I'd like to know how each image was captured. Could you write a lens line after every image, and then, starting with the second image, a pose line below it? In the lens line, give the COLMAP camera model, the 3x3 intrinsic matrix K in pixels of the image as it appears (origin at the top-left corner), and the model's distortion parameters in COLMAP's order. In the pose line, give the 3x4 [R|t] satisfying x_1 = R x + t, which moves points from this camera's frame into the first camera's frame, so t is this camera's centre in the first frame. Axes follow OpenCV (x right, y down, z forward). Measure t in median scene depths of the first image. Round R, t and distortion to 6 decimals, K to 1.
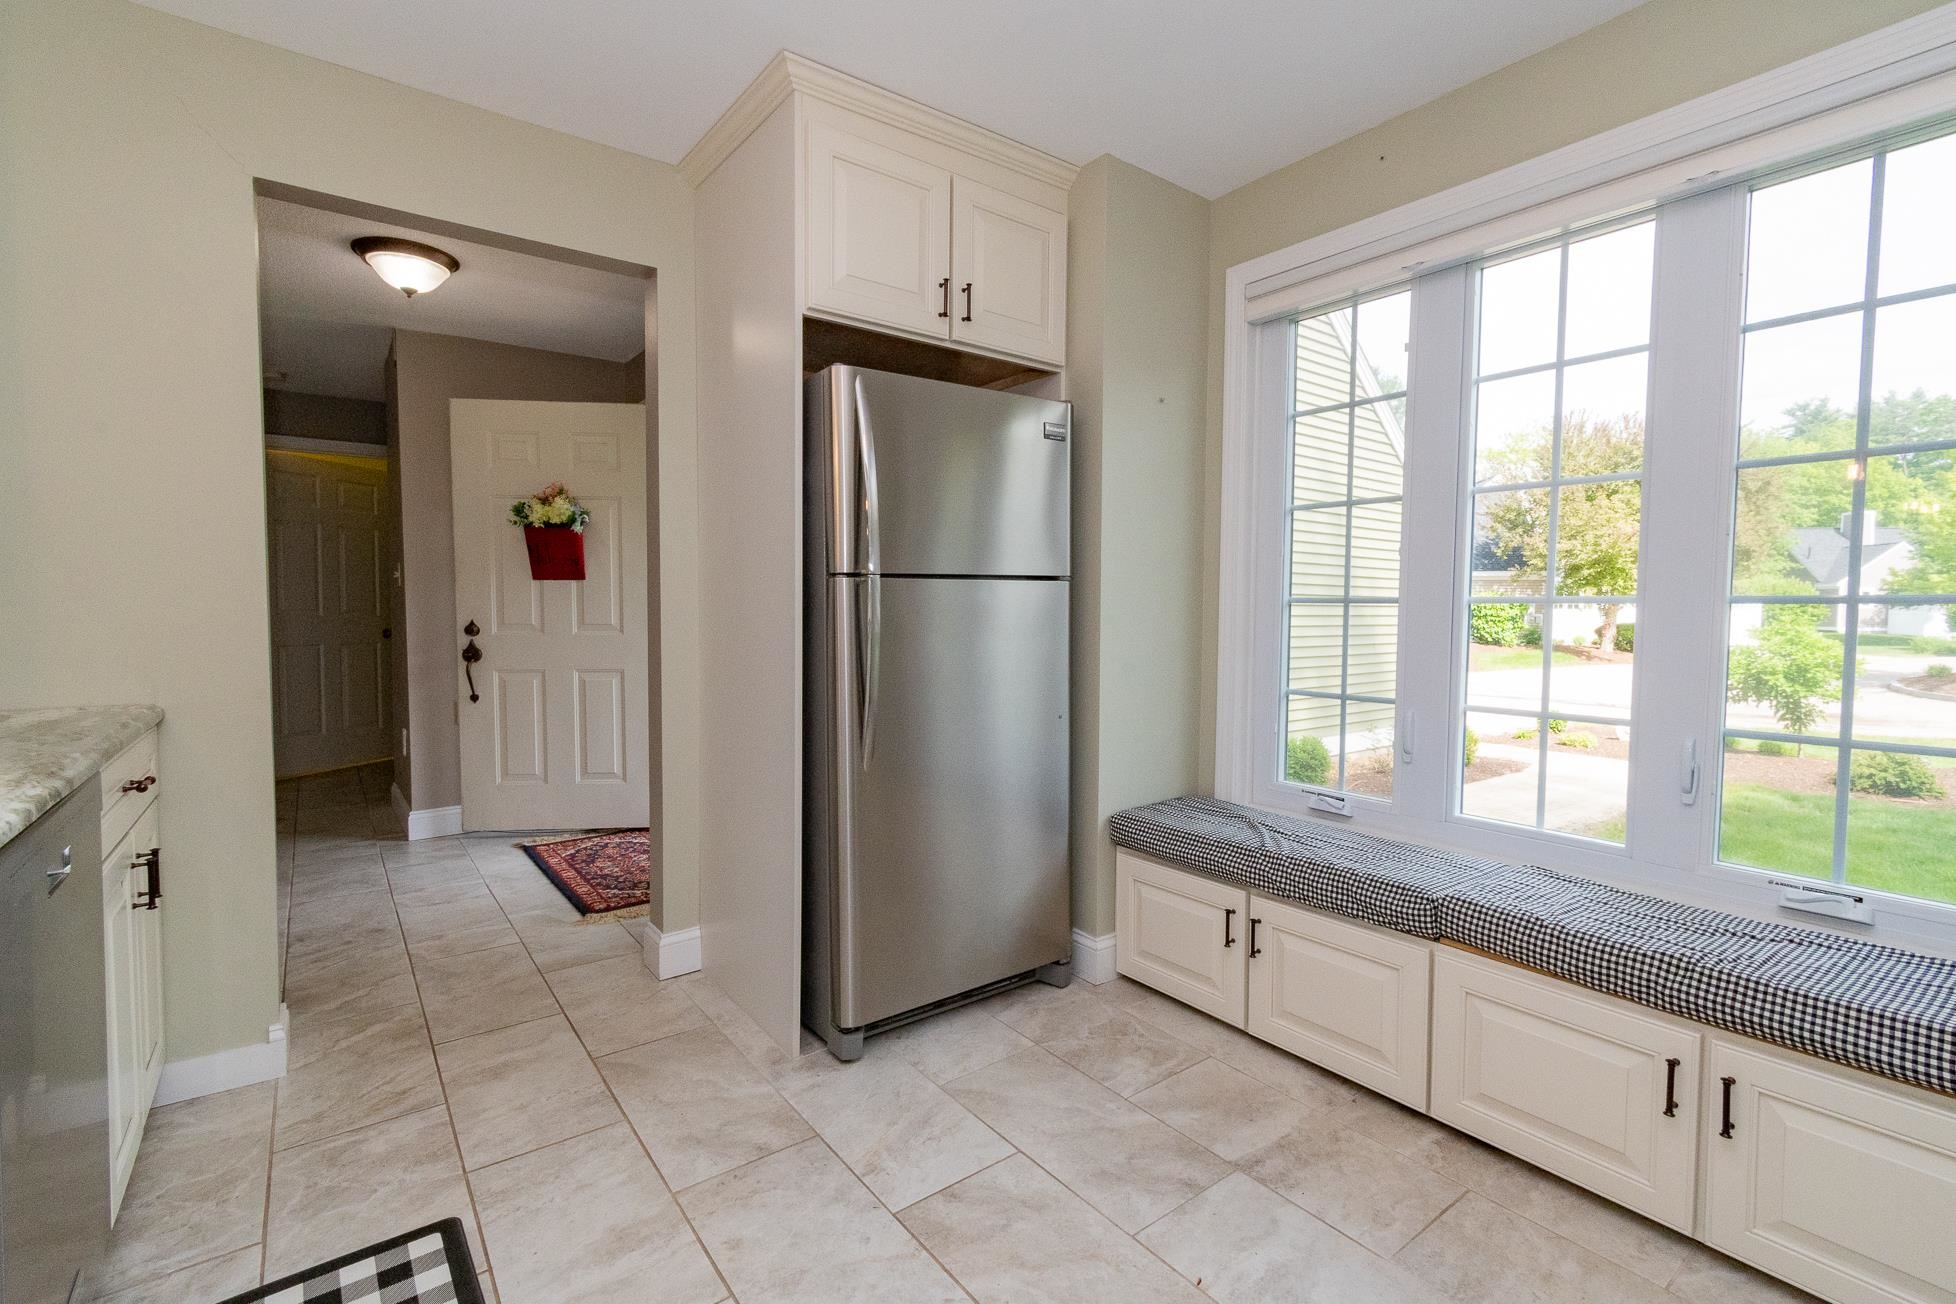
lens RADIAL K [[872.5, 0, 970.7], [0, 872.5, 657.4], [0, 0, 1]] dist [0.003218, -0.000533]
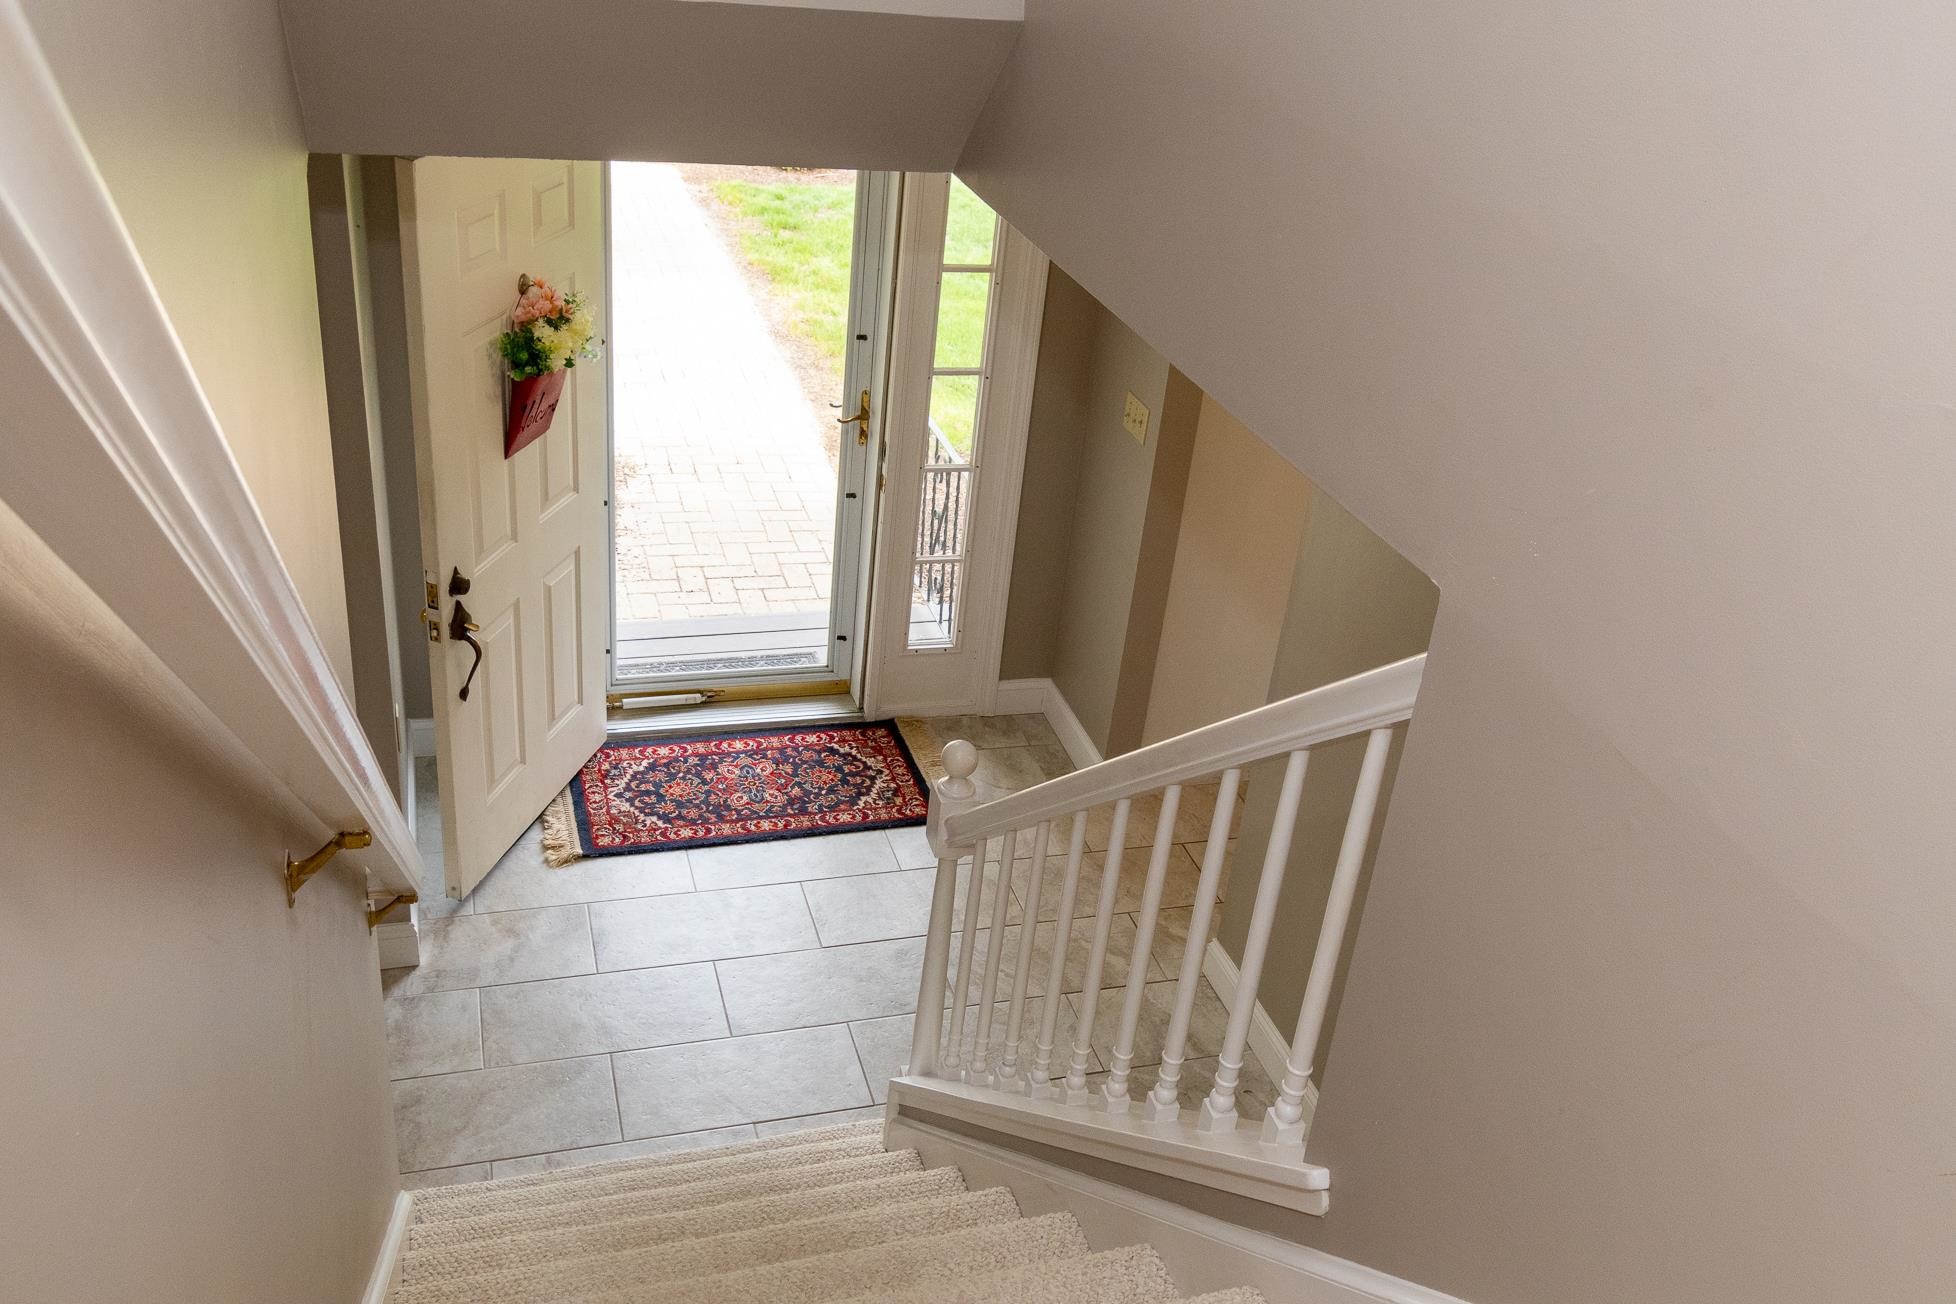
lens RADIAL K [[1635.5, 0, 980.4], [0, 1635.5, 651.5], [0, 0, 1]] dist [0.010100, 0.001804]
pose [[0.338006, -0.427750, 0.838321, -2.811744], [-0.035361, 0.884345, 0.465492, -1.010726], [-0.940479, -0.186983, 0.283788, 0.850013]]
